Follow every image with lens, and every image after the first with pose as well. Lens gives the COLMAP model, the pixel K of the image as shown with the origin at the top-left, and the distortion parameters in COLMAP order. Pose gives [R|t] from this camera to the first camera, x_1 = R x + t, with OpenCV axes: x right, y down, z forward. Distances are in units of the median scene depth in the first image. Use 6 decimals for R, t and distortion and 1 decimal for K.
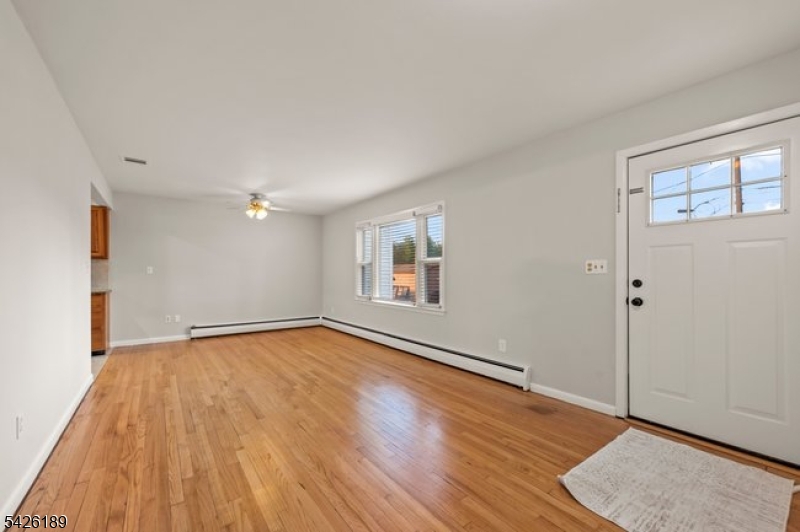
lens RADIAL K [[319.9, 0, 401.5], [0, 319.9, 274.9], [0, 0, 1]] dist [0.000367, 0.000041]
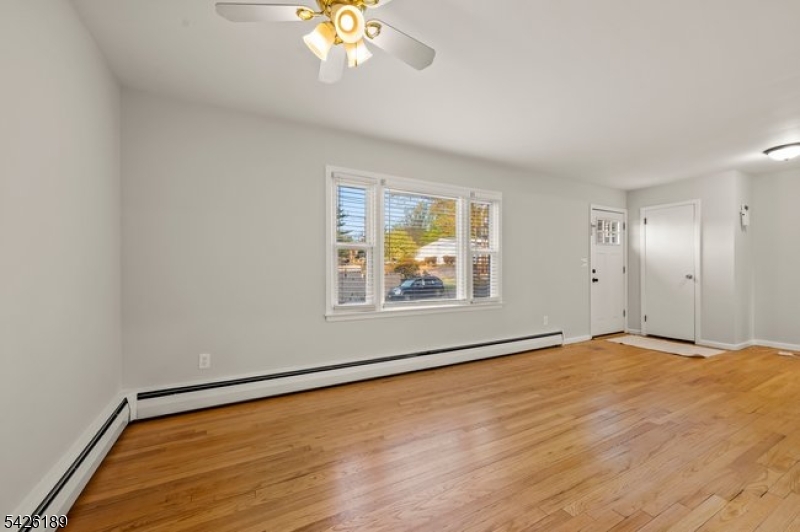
lens RADIAL K [[316.8, 0, 395.7], [0, 316.8, 264.0], [0, 0, 1]] dist [0.000423, 0.000154]
pose [[0.166894, 0.007239, 0.985948, -0.953348], [0.000248, 0.999973, -0.007384, -0.003038], [-0.985975, 0.001477, 0.166888, 1.226799]]
